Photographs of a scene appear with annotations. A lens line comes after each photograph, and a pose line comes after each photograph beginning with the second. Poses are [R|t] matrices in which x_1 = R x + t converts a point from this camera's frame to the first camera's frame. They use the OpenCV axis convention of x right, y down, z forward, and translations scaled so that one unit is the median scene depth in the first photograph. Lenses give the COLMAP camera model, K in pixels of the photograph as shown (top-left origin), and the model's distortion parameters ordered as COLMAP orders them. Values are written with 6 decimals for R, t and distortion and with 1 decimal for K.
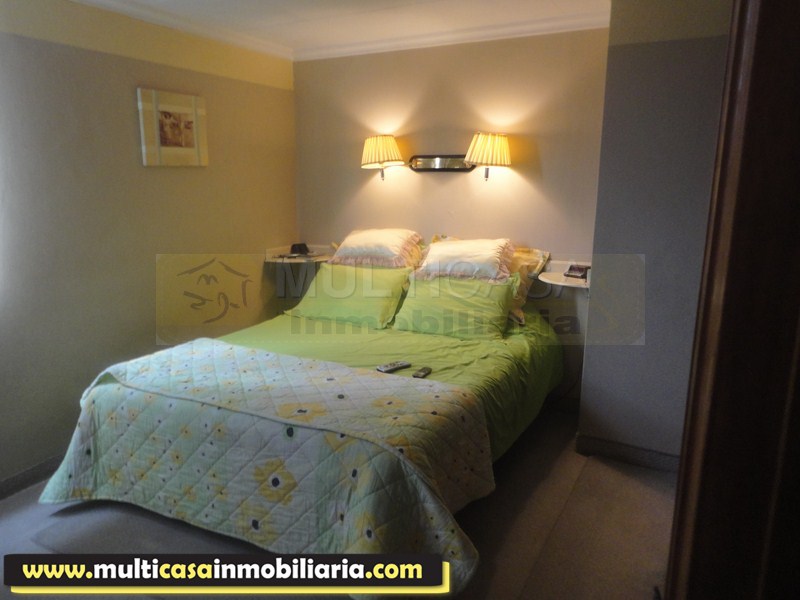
lens RADIAL K [[588.5, 0, 399.5], [0, 588.5, 294.5], [0, 0, 1]] dist [0.009005, -0.008860]
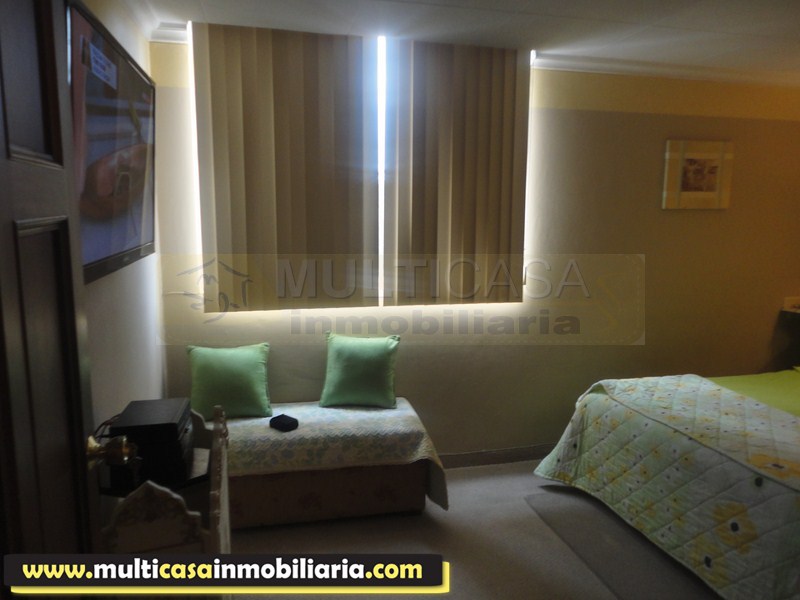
lens RADIAL K [[588.5, 0, 400.7], [0, 588.5, 297.8], [0, 0, 1]] dist [0.009005, -0.008860]
pose [[0.665297, 0.112154, -0.738107, 0.088777], [-0.155564, 0.987777, 0.009872, 0.013359], [0.730192, 0.108255, 0.674612, -0.101812]]
